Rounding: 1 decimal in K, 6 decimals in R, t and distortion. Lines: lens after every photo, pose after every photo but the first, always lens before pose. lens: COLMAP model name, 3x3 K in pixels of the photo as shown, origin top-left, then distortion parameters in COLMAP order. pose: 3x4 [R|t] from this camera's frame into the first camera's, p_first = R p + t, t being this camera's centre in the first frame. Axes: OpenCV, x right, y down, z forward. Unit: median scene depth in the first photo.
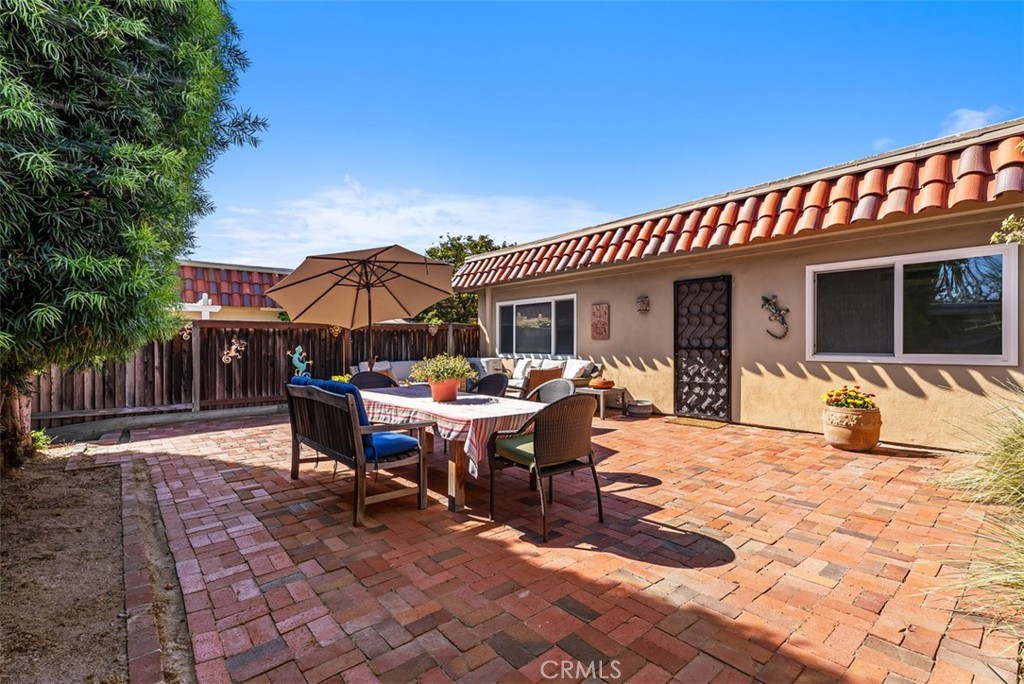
lens RADIAL K [[466.9, 0, 506.5], [0, 466.9, 340.4], [0, 0, 1]] dist [0.002797, -0.000079]
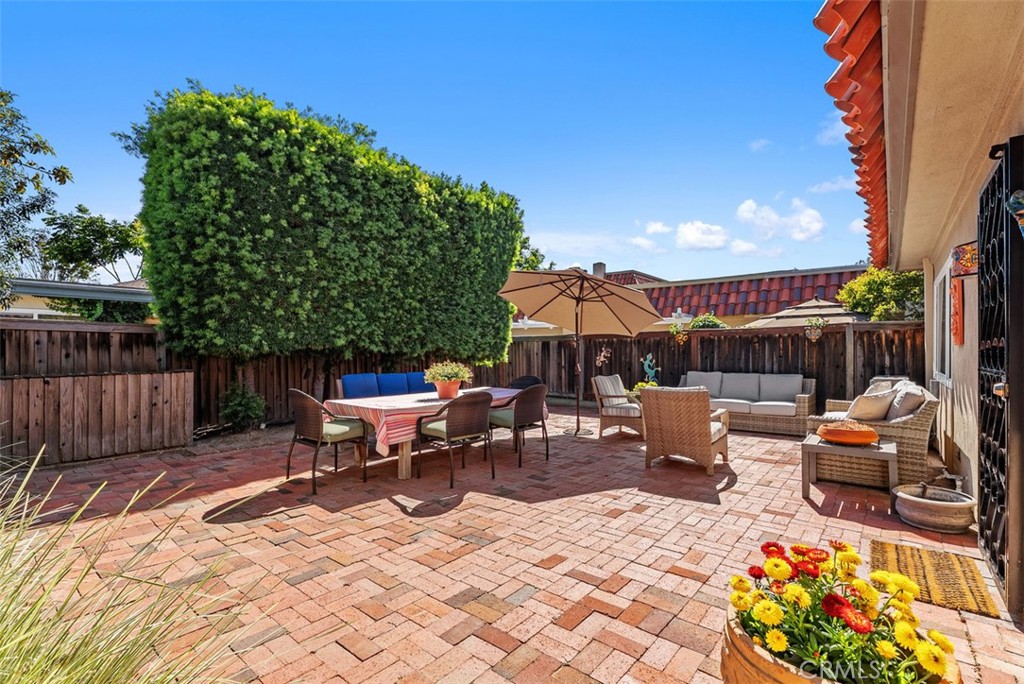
lens RADIAL K [[466.9, 0, 504.8], [0, 466.9, 347.8], [0, 0, 1]] dist [0.002797, -0.000079]
pose [[0.166231, -0.000404, -0.986087, 0.732039], [0.003136, 0.999995, 0.000119, -0.003224], [0.986082, -0.003112, 0.166231, 0.619287]]
